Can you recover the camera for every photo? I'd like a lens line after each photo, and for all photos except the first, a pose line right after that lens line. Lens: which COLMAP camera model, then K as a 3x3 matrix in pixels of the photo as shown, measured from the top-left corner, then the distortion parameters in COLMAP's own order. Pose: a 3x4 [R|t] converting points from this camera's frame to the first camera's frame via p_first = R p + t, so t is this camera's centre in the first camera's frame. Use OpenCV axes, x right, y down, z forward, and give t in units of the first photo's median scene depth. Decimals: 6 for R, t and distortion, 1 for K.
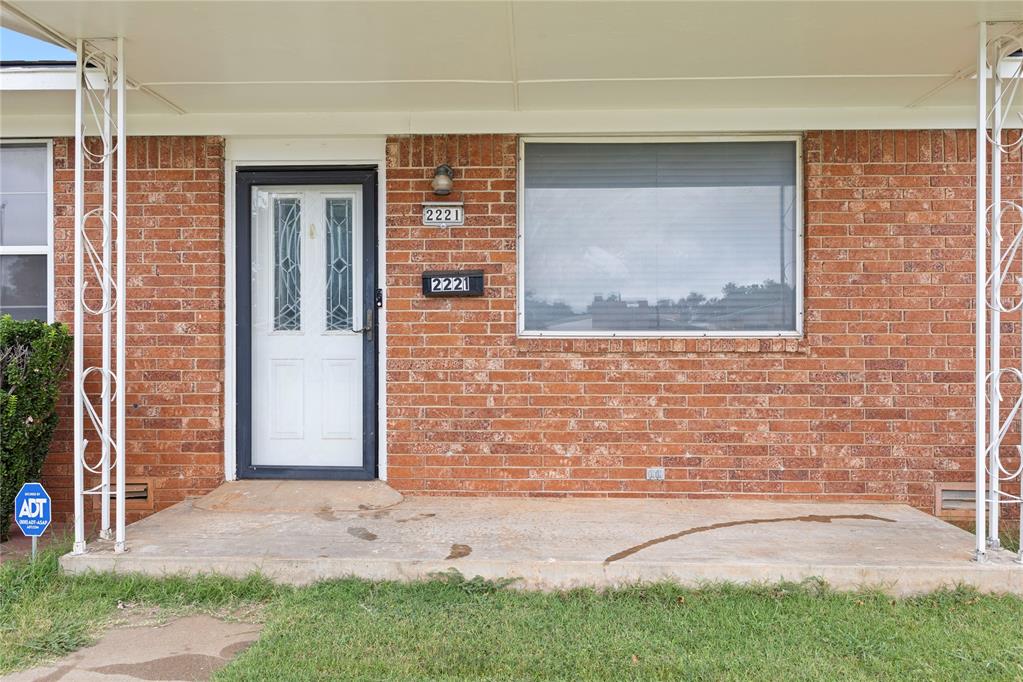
lens RADIAL K [[647.8, 0, 511.5], [0, 647.8, 341.0], [0, 0, 1]] dist [0.021393, 0.000735]
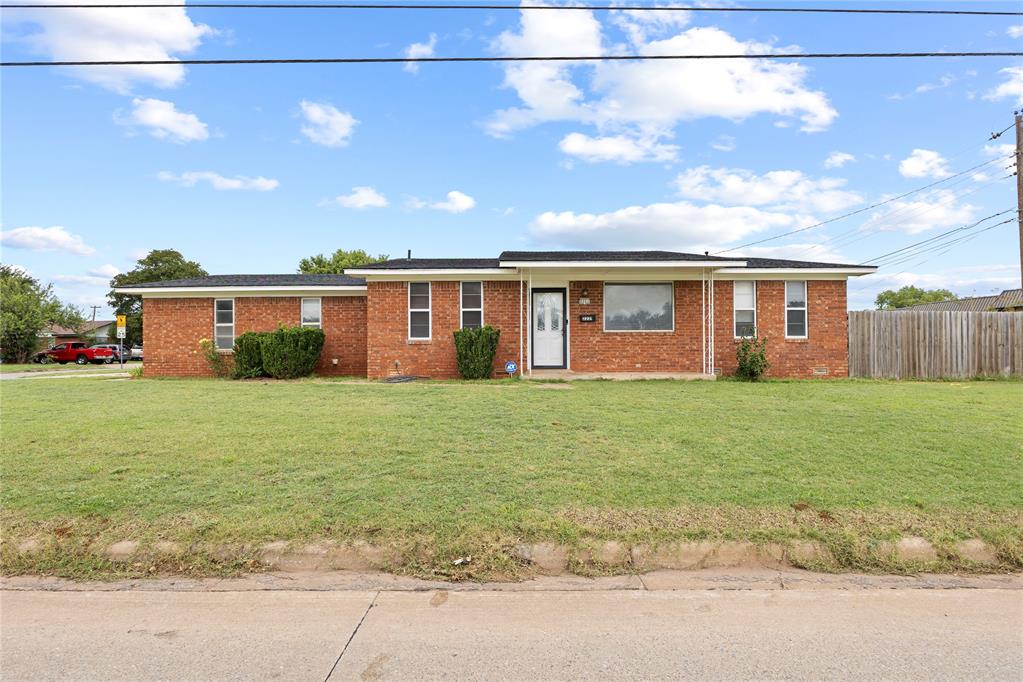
lens RADIAL K [[550.9, 0, 511.5], [0, 550.9, 341.0], [0, 0, 1]] dist [-0.000513, -0.000015]
pose [[0.999053, -0.003526, 0.043372, -0.694788], [0.004187, 0.999876, -0.015161, 0.098287], [-0.043313, 0.015328, 0.998944, -2.322088]]
